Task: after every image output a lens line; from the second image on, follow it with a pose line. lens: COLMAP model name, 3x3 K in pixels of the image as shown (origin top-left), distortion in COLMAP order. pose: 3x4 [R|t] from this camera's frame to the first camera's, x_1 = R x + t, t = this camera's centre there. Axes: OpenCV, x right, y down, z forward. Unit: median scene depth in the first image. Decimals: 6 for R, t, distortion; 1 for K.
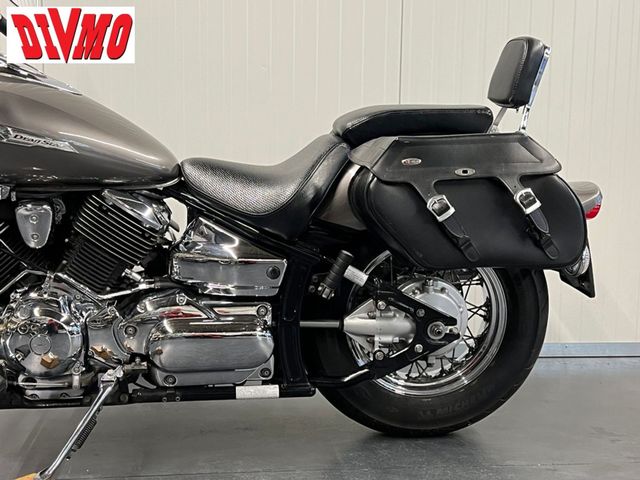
lens RADIAL K [[940.2, 0, 320.0], [0, 940.2, 240.0], [0, 0, 1]] dist [0.259340, -1.019493]
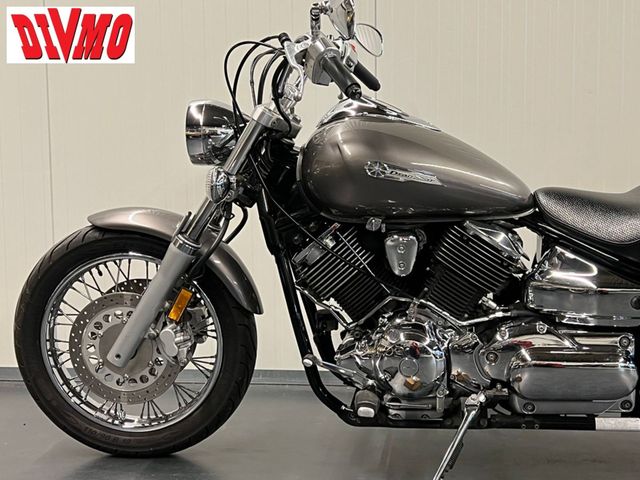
lens RADIAL K [[940.2, 0, 320.0], [0, 940.2, 240.0], [0, 0, 1]] dist [0.259340, -1.019493]
pose [[0.965347, -0.005318, -0.260914, -0.107532], [-0.002043, 0.999608, -0.027933, -0.001977], [0.260960, 0.027498, 0.964958, -0.042911]]
